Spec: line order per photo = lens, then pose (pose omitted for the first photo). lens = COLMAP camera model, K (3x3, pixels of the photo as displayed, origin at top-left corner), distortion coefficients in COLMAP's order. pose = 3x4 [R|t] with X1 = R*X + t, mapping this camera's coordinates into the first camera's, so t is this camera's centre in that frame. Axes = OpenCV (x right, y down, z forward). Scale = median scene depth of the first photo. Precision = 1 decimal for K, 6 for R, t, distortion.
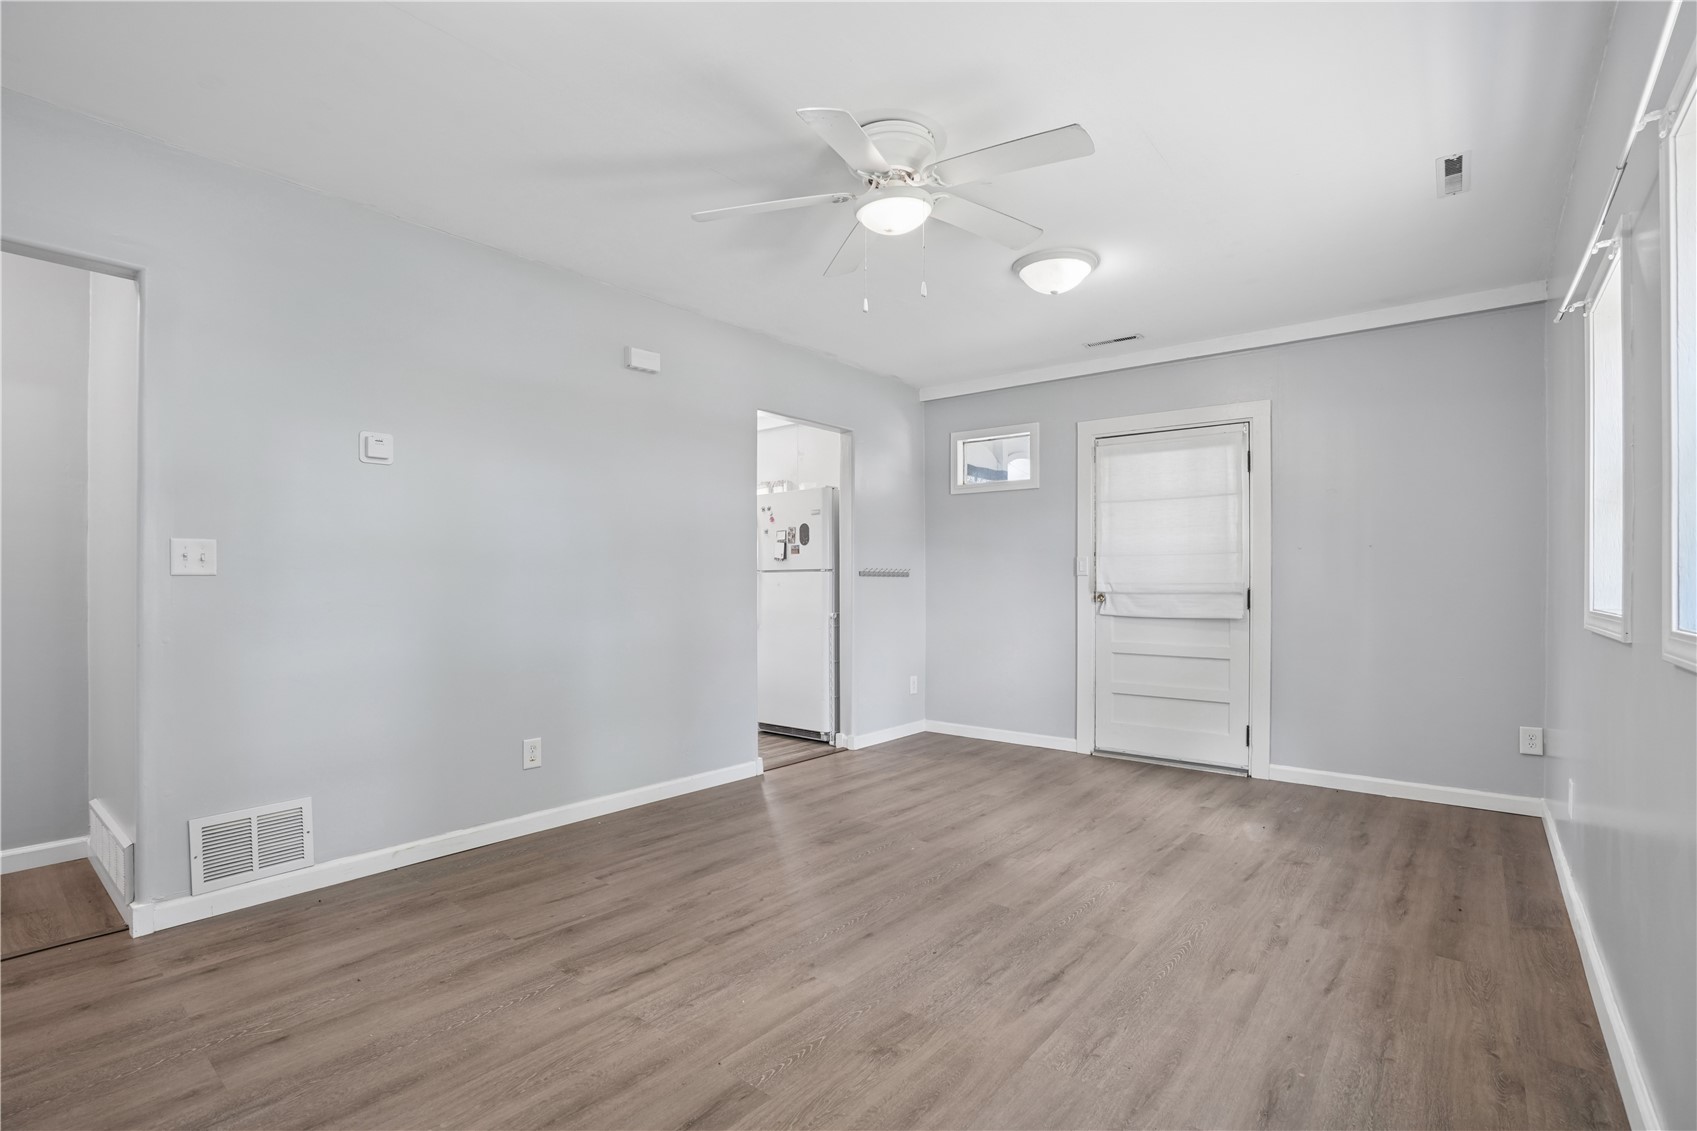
lens RADIAL K [[793.8, 0, 846.0], [0, 793.8, 581.3], [0, 0, 1]] dist [-0.069357, 0.029544]
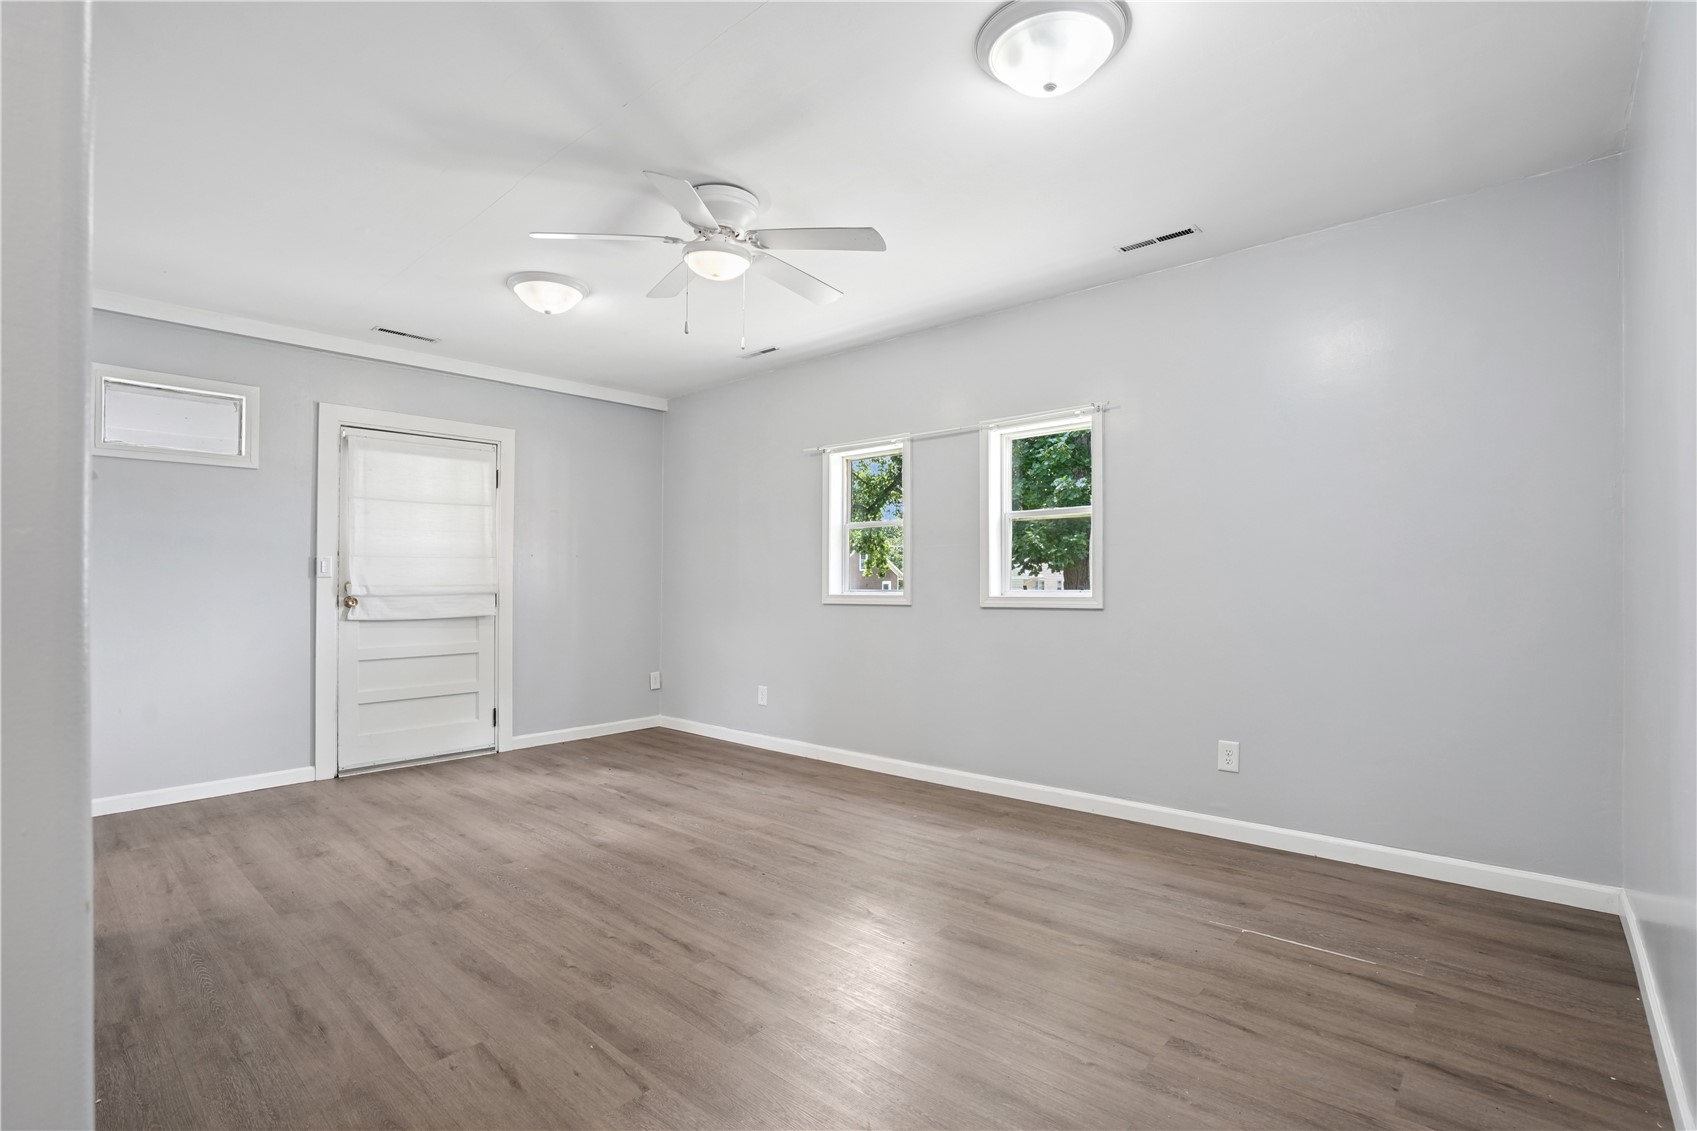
lens RADIAL K [[786.1, 0, 856.2], [0, 786.1, 580.1], [0, 0, 1]] dist [-0.055071, 0.027769]
pose [[0.038537, -0.001646, 0.999256, -0.963346], [0.005517, 0.999984, 0.001434, -0.003919], [-0.999242, 0.005458, 0.038546, 0.668463]]
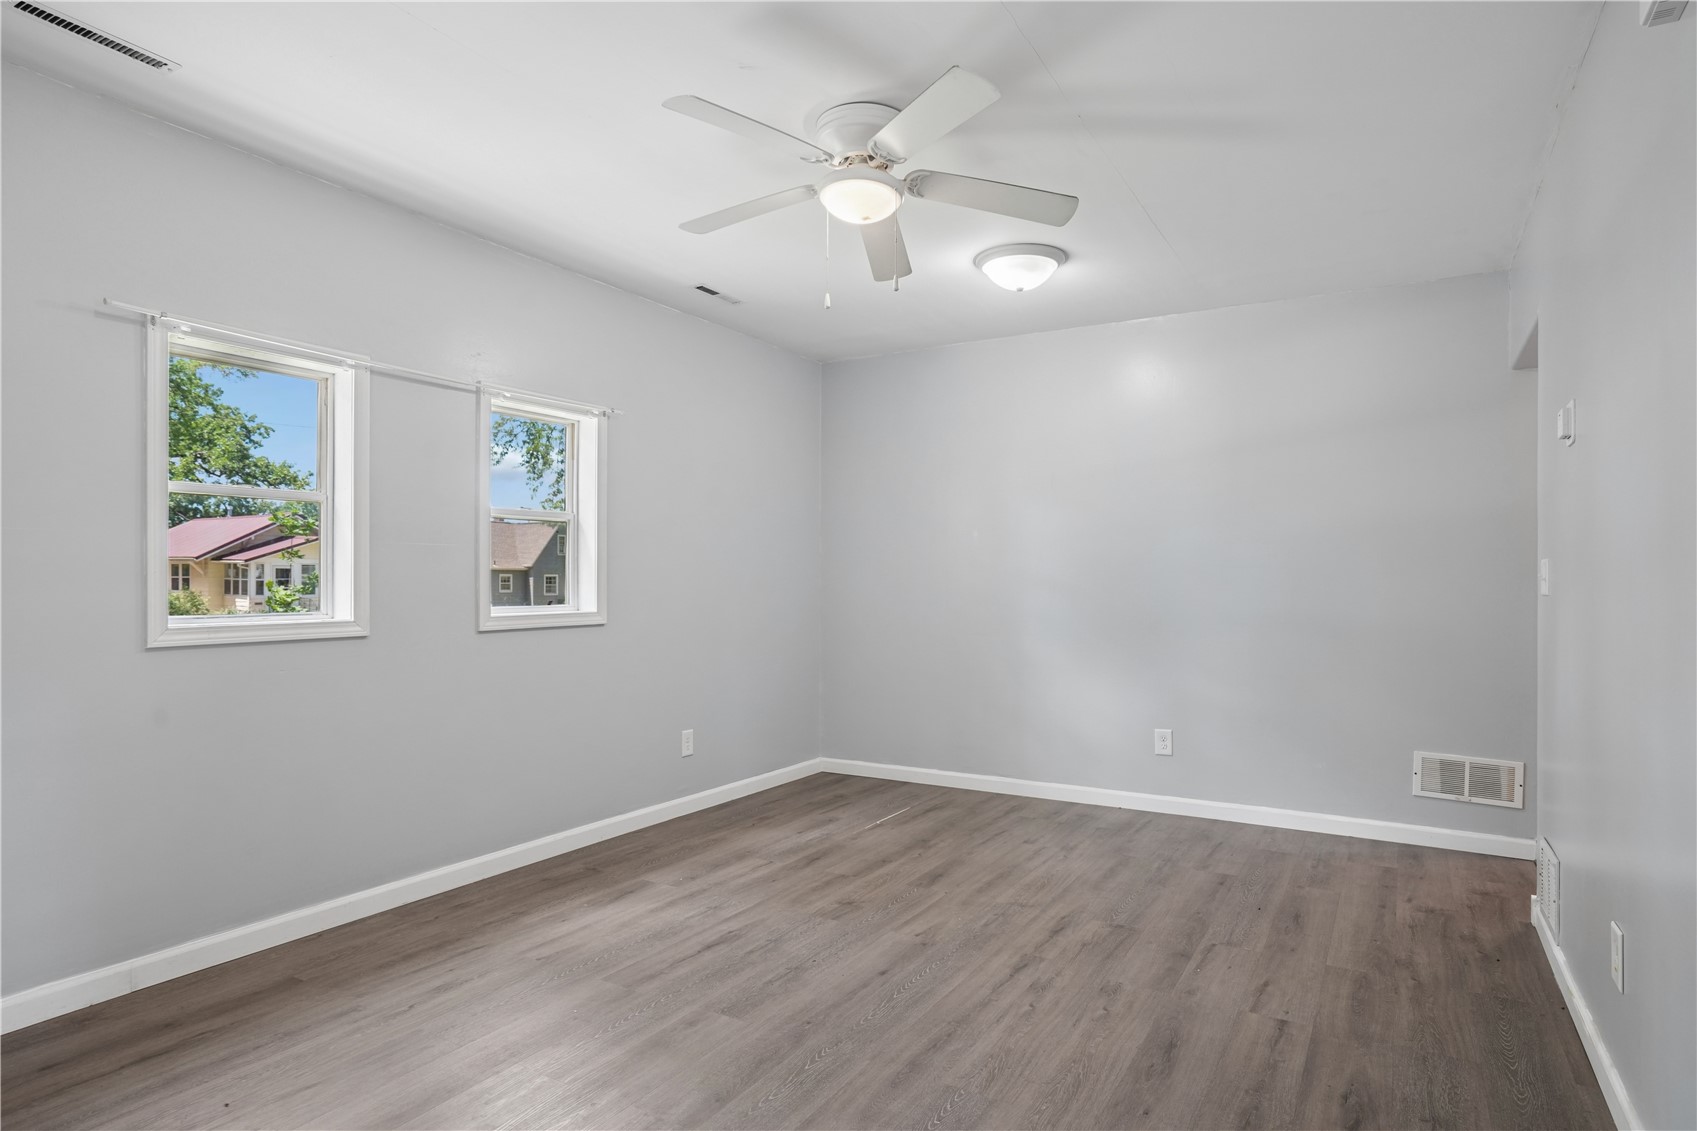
lens RADIAL K [[934.2, 0, 840.0], [0, 934.2, 583.7], [0, 0, 1]] dist [-0.065618, 0.063746]
pose [[-0.991029, -0.003004, -0.133611, 0.204485], [-0.003104, 0.999995, 0.000539, -0.018382], [0.133609, 0.000949, -0.991034, 1.852762]]
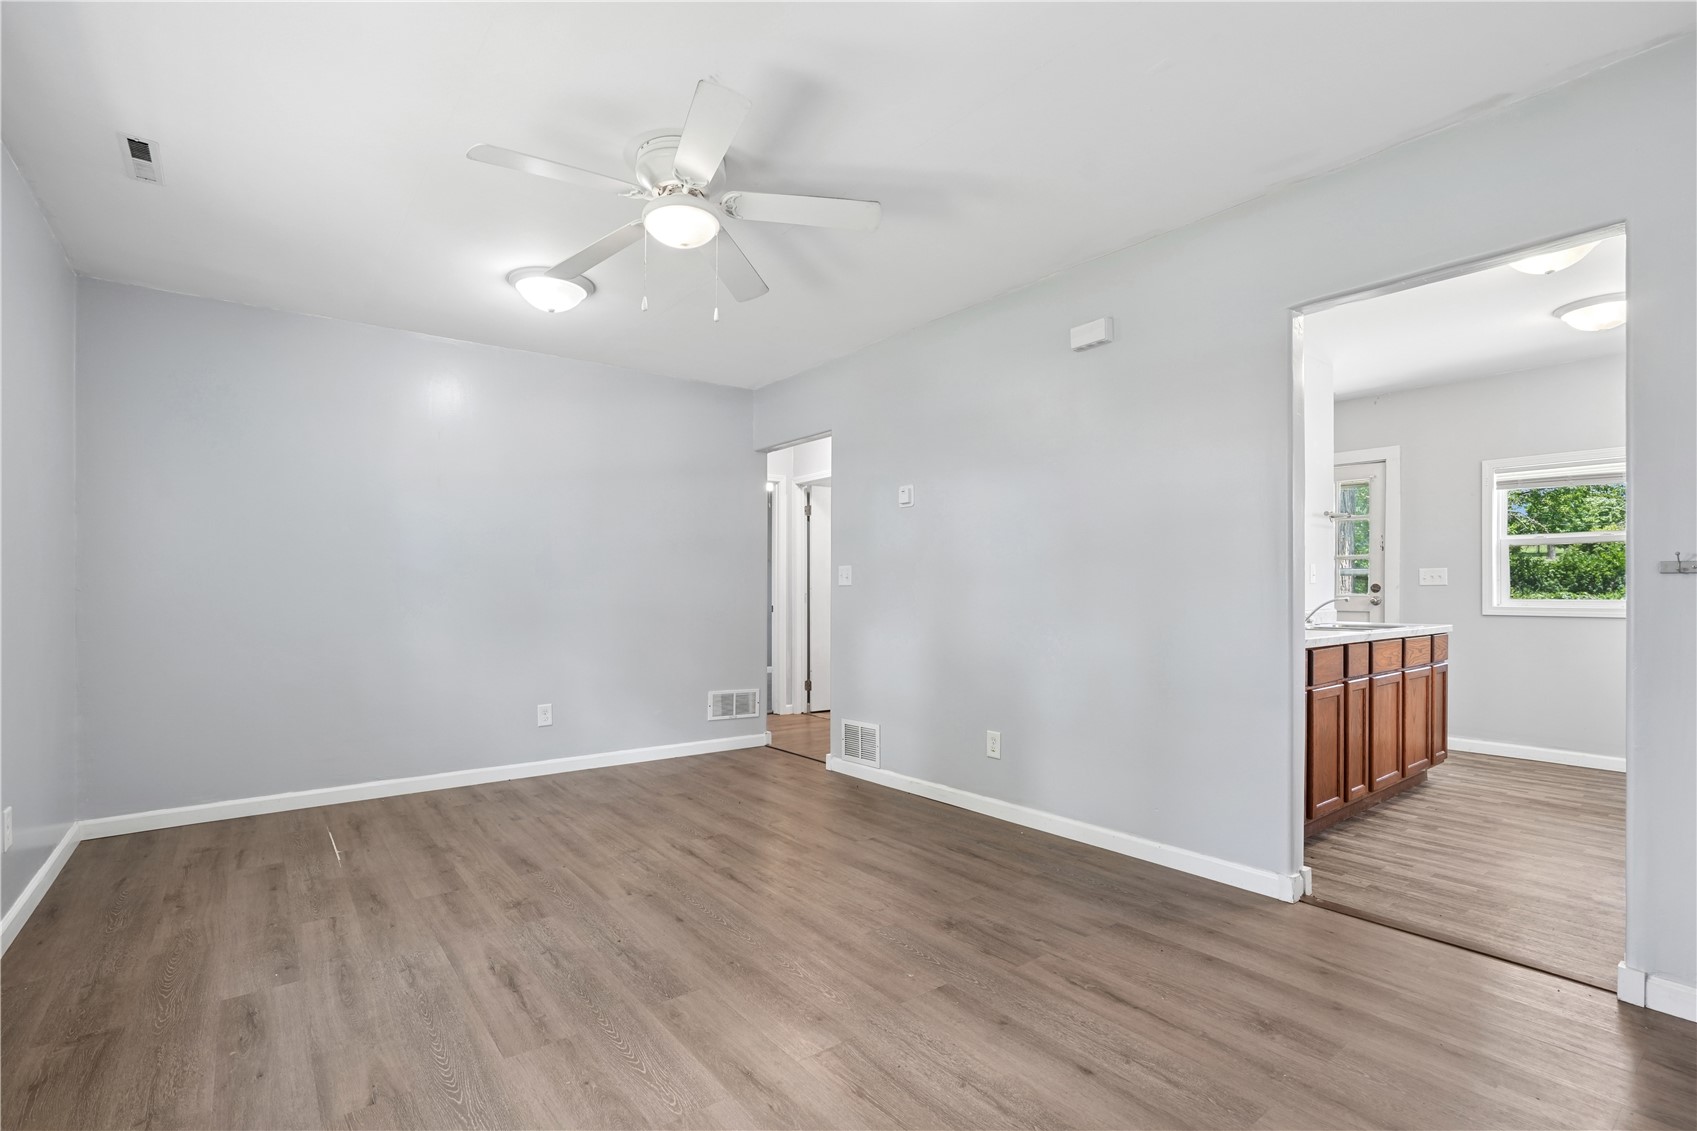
lens RADIAL K [[794.8, 0, 847.5], [0, 794.8, 593.0], [0, 0, 1]] dist [-0.035577, 0.016993]
pose [[-0.231172, 0.004832, -0.972901, 0.905078], [0.004798, 0.999981, 0.003827, 0.000059], [0.972901, -0.003783, -0.231191, 1.299784]]
